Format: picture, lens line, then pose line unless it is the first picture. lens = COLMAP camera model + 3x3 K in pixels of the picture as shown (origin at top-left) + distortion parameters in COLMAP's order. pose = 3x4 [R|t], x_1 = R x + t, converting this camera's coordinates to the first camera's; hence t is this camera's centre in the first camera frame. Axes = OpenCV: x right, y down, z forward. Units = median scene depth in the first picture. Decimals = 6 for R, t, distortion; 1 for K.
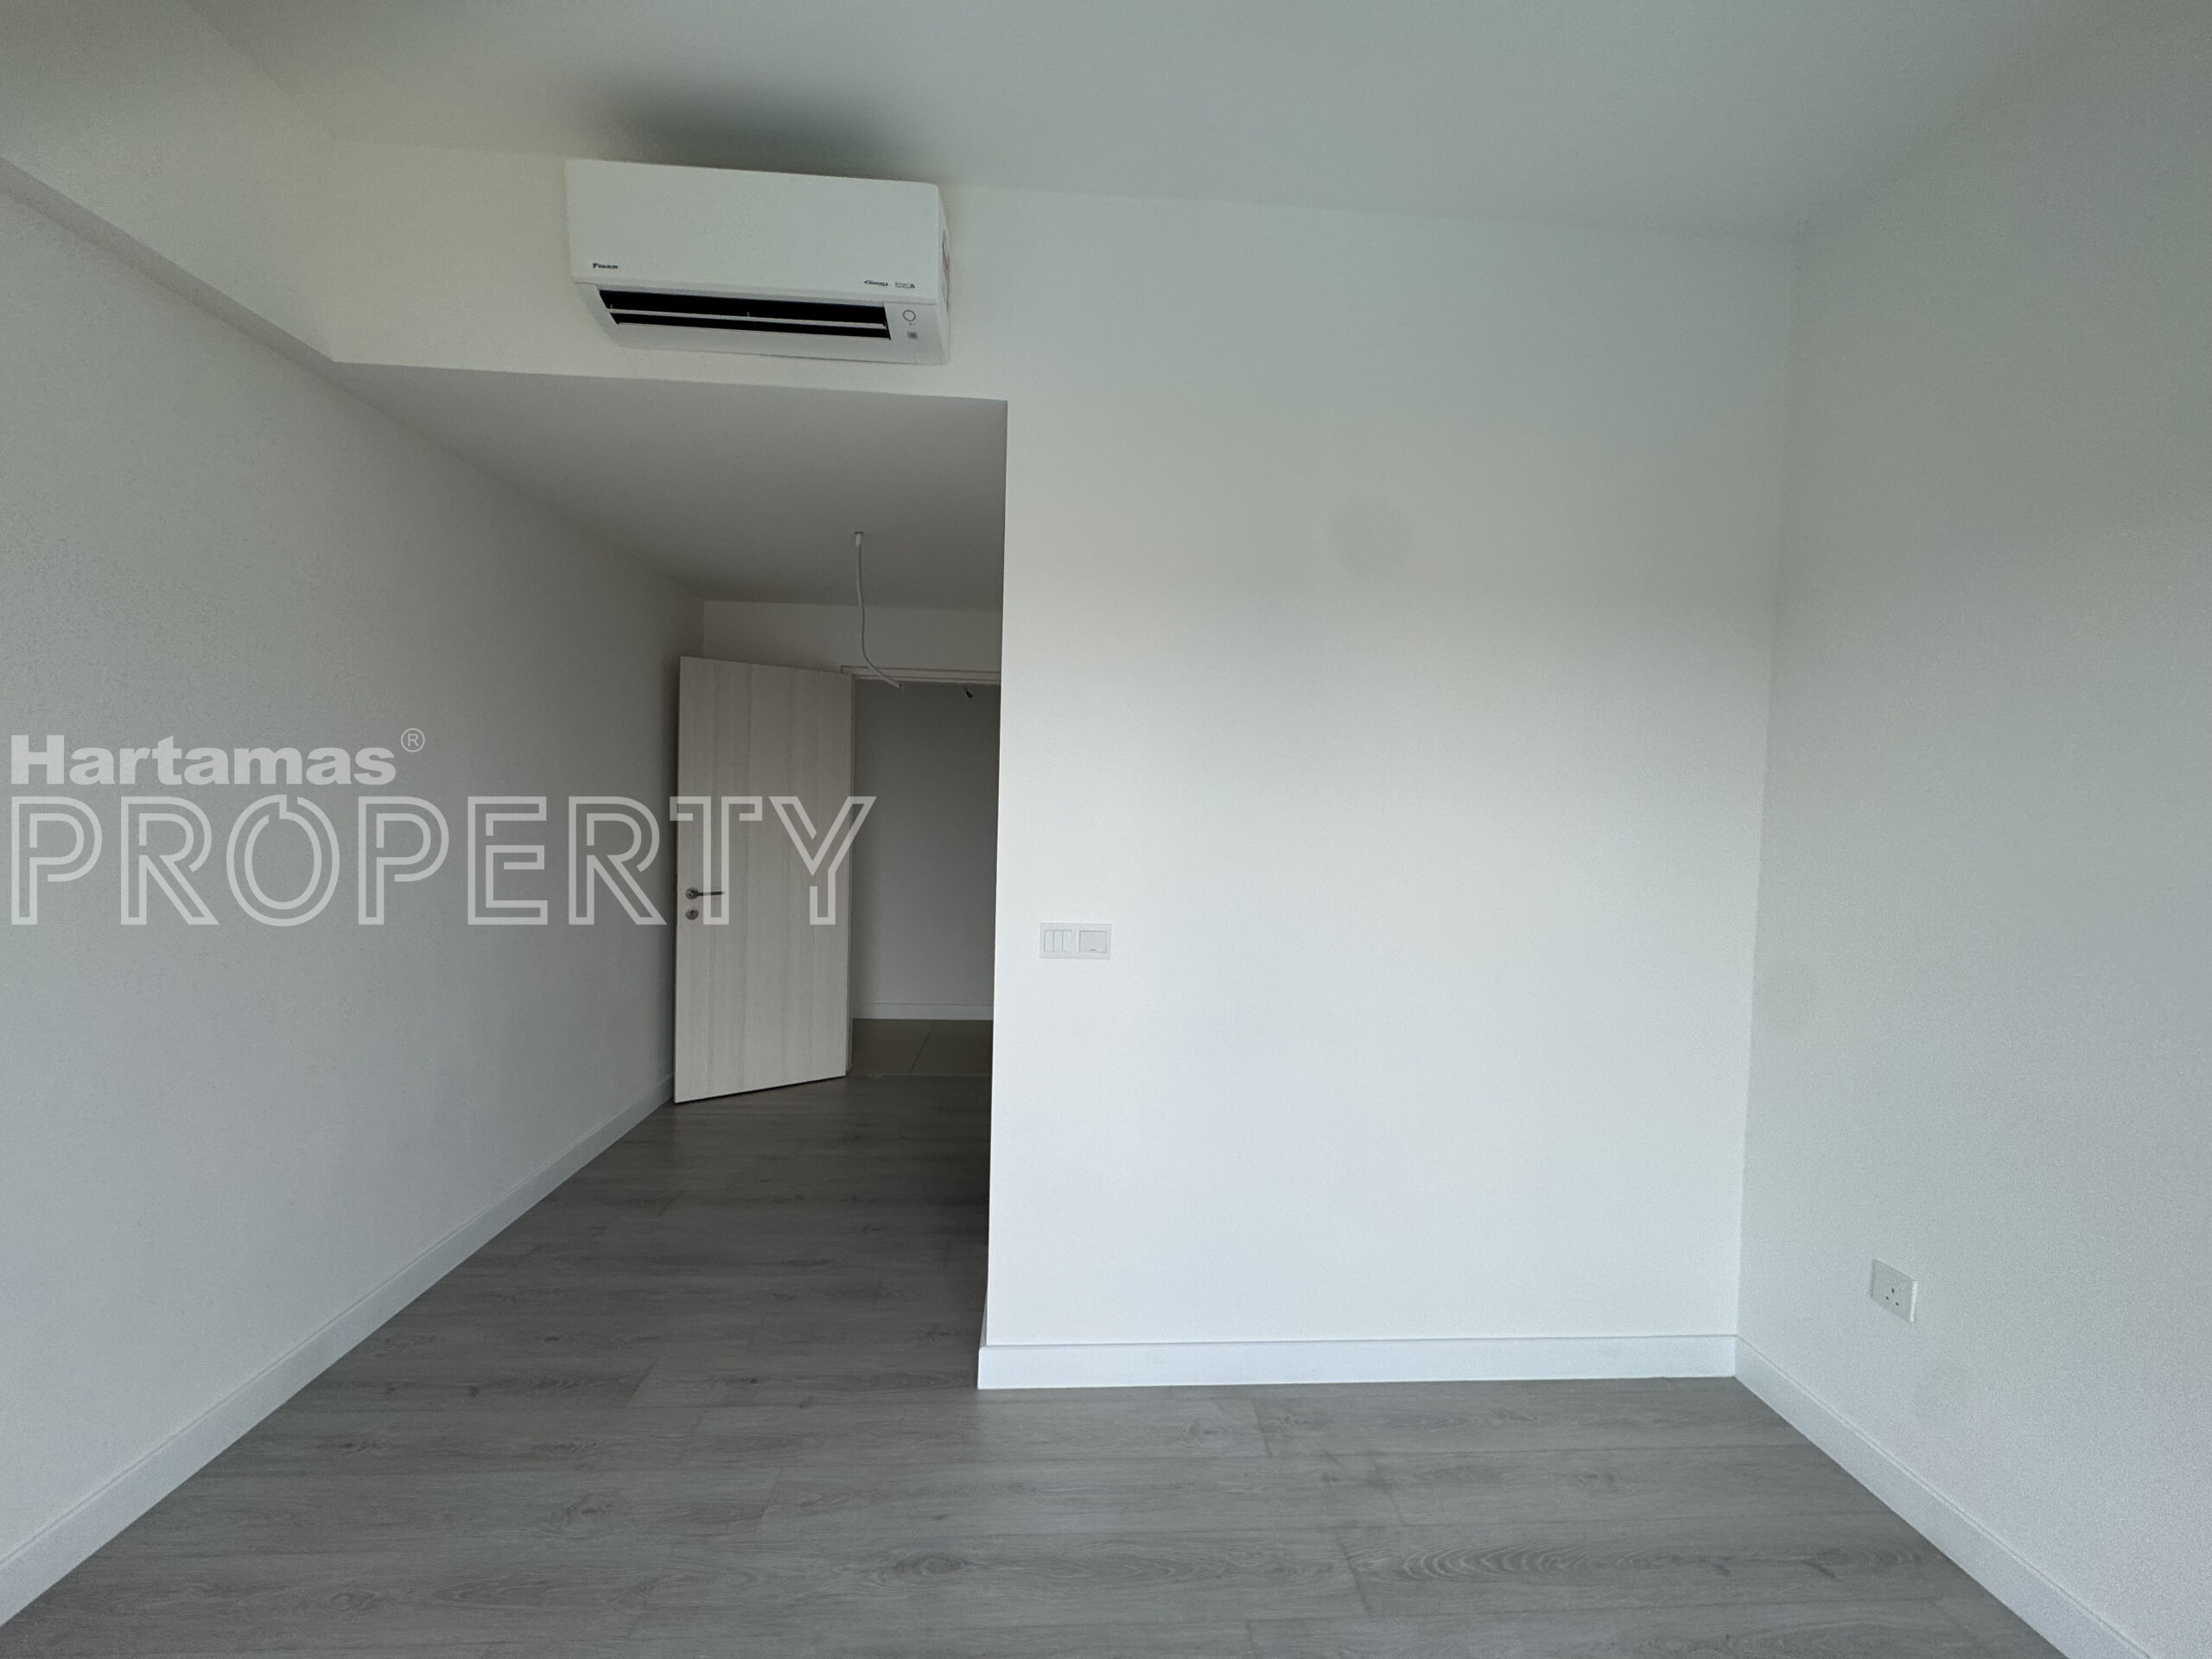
lens RADIAL K [[882.0, 0, 1106.0], [0, 882.0, 829.5], [0, 0, 1]] dist [-0.001803, 0.000009]
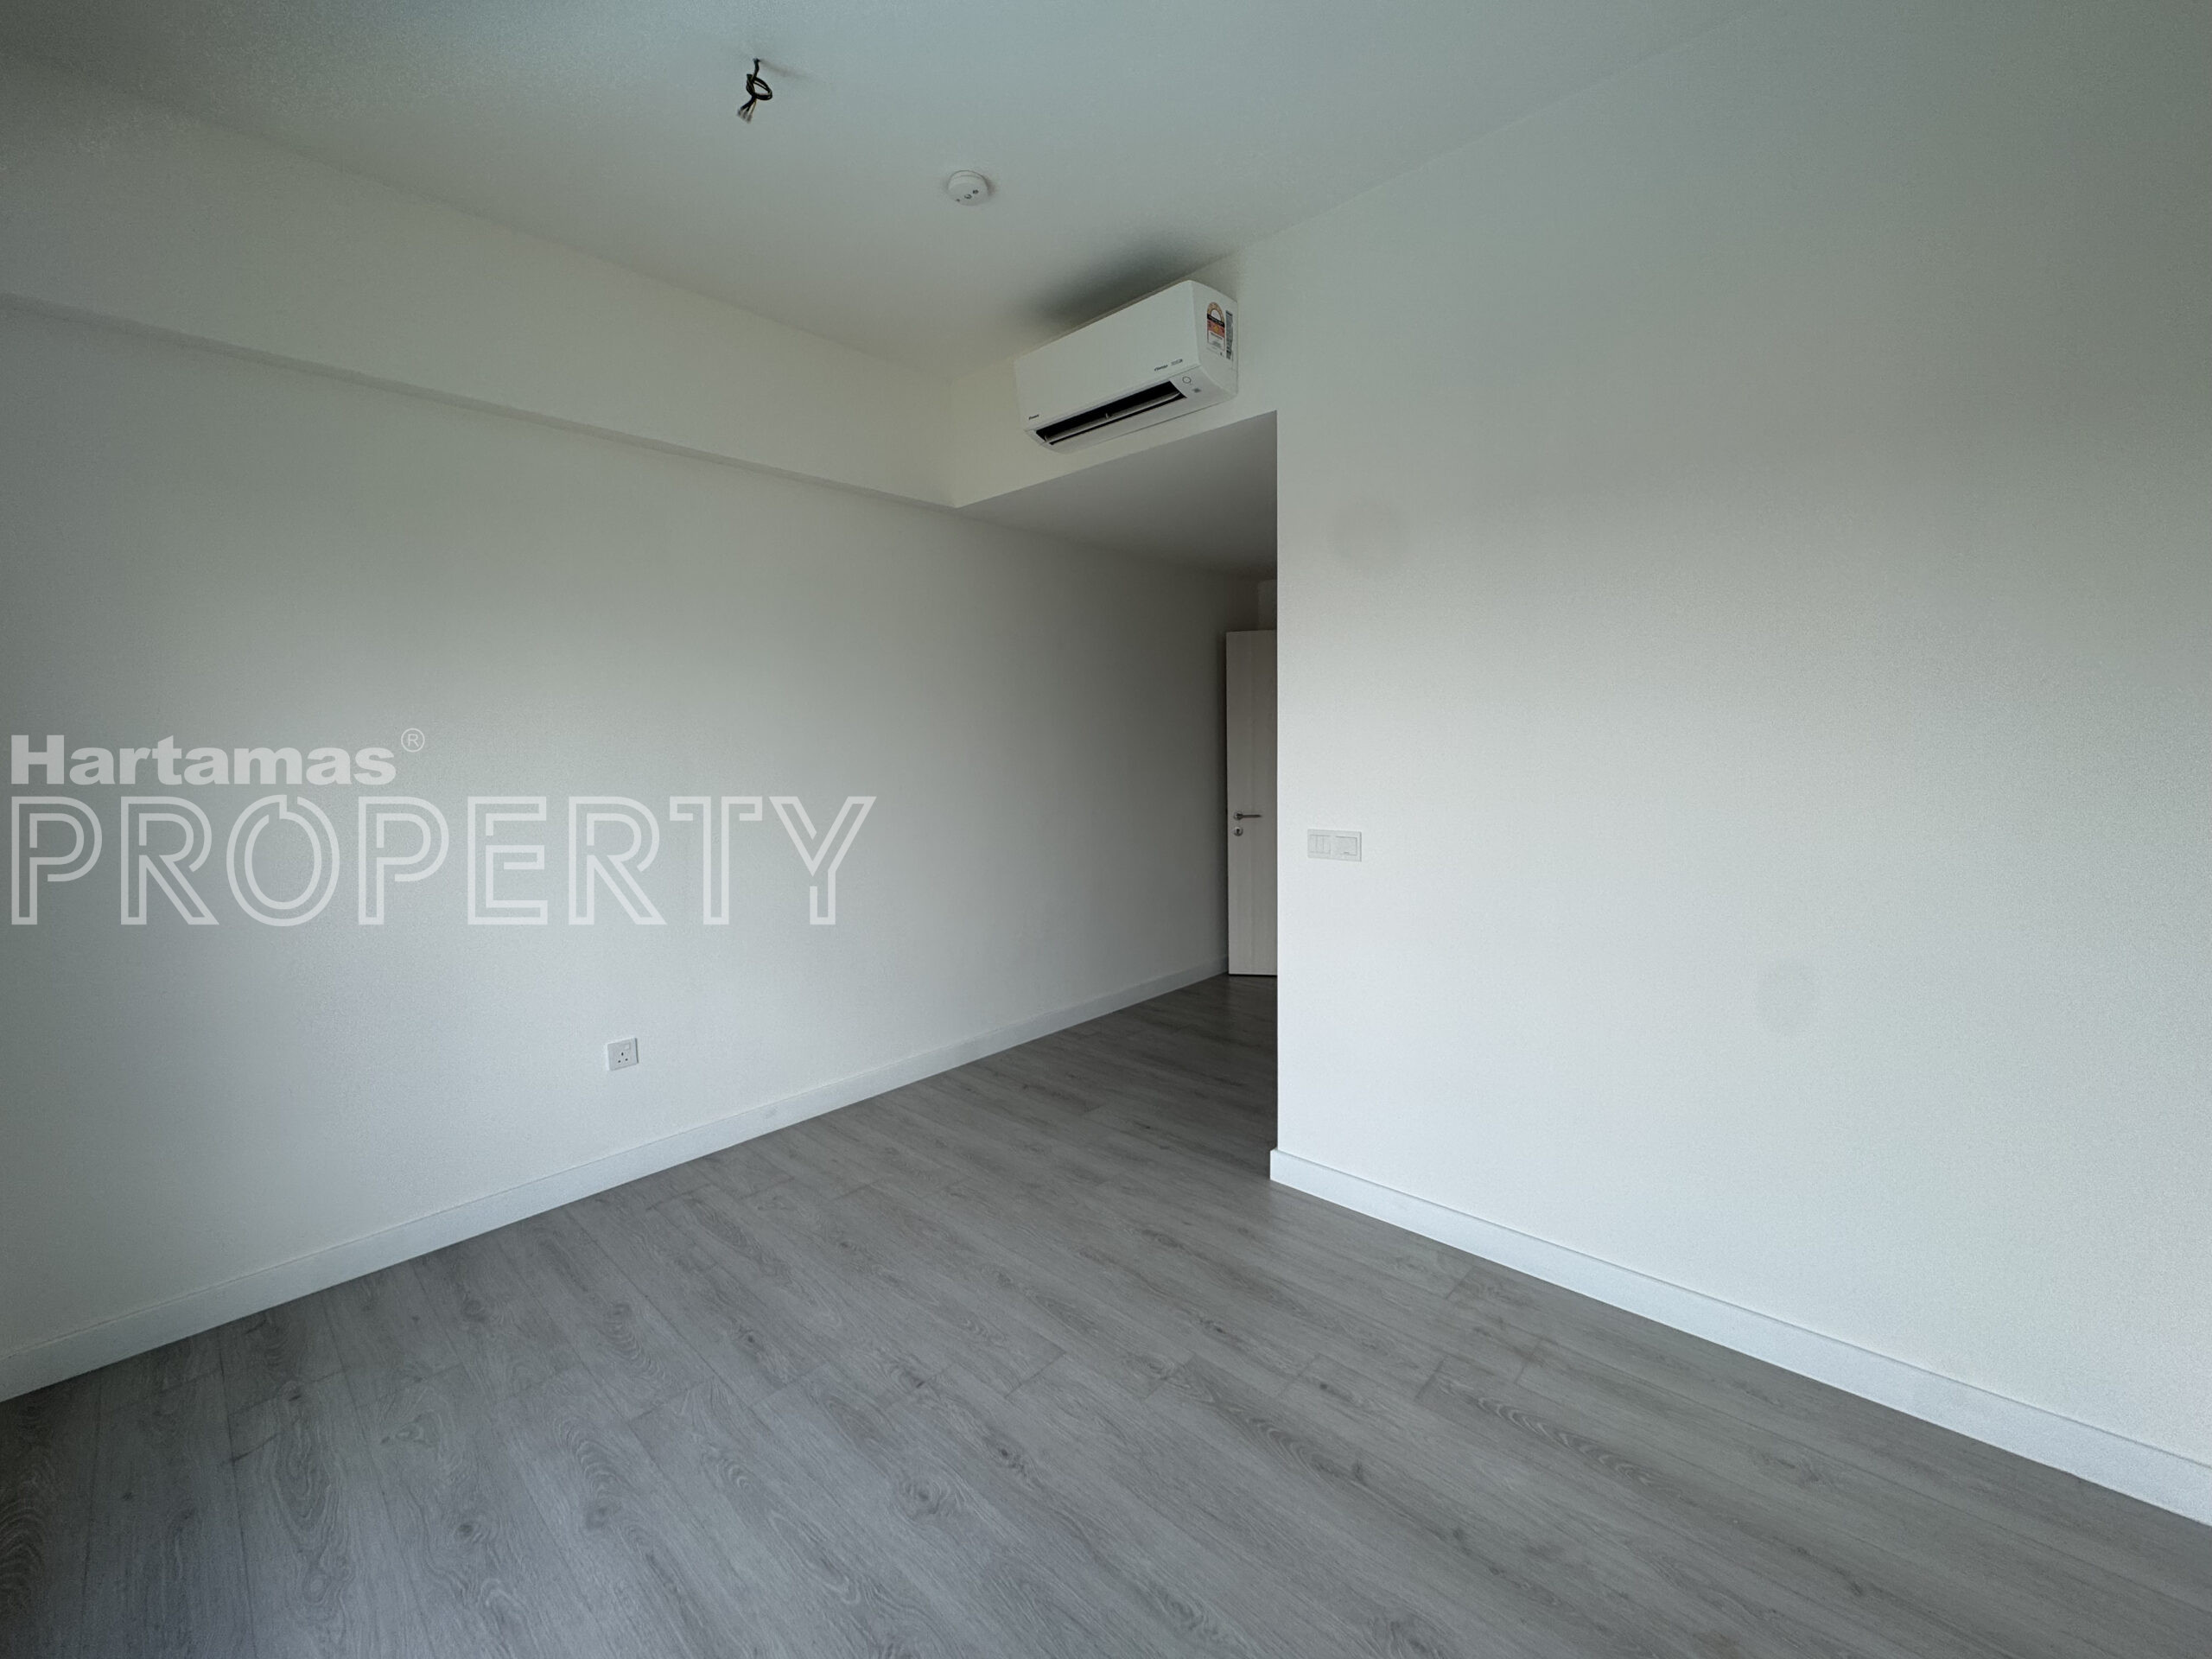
lens RADIAL K [[882.0, 0, 1106.0], [0, 882.0, 829.5], [0, 0, 1]] dist [-0.001803, 0.000009]
pose [[0.691181, 0.028439, -0.722122, 0.664857], [0.016748, 0.998327, 0.055347, 0.035075], [0.722488, -0.050349, 0.689548, -0.069239]]
